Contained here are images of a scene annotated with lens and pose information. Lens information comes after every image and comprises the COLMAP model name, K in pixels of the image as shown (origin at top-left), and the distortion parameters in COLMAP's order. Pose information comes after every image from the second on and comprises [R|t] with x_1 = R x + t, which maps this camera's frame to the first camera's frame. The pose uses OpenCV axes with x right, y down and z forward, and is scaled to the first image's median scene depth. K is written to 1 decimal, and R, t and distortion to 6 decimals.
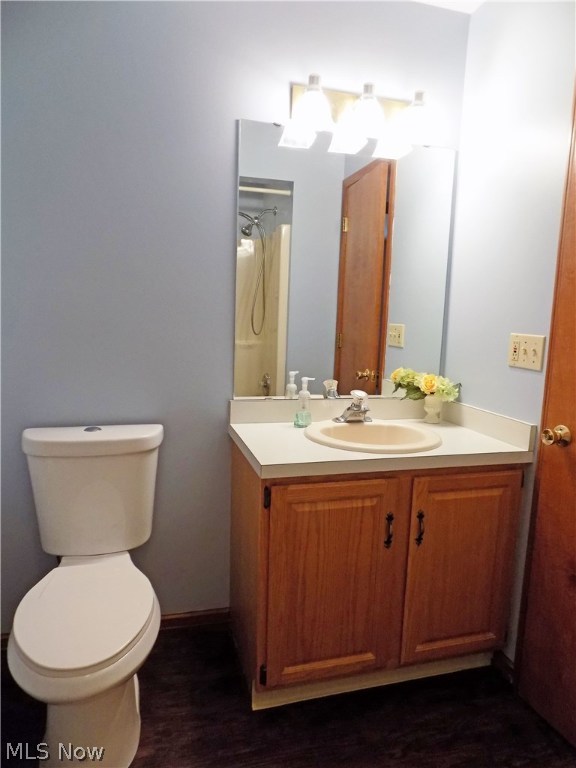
lens RADIAL K [[525.8, 0, 288.0], [0, 525.8, 384.0], [0, 0, 1]] dist [-0.002393, 0.001042]
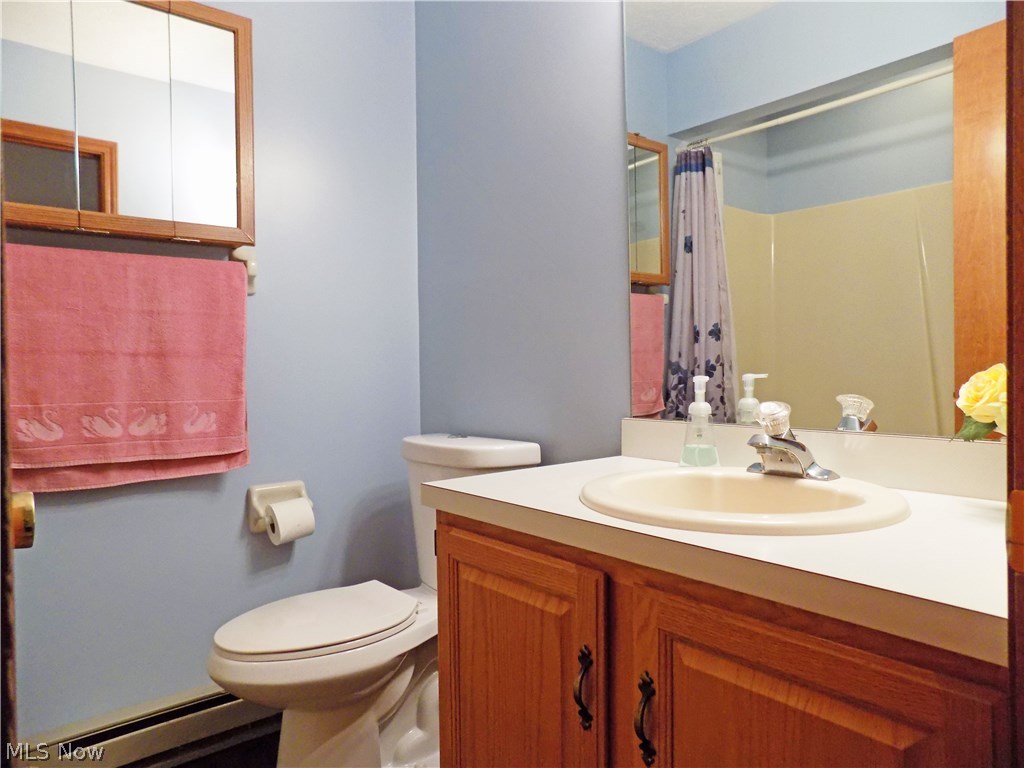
lens RADIAL K [[701.1, 0, 512.0], [0, 701.1, 384.0], [0, 0, 1]] dist [-0.002393, 0.001042]
pose [[0.358014, -0.023557, -0.933419, 0.714272], [-0.097453, 0.993279, -0.062446, 0.066214], [0.928617, 0.113321, 0.353312, 0.694403]]
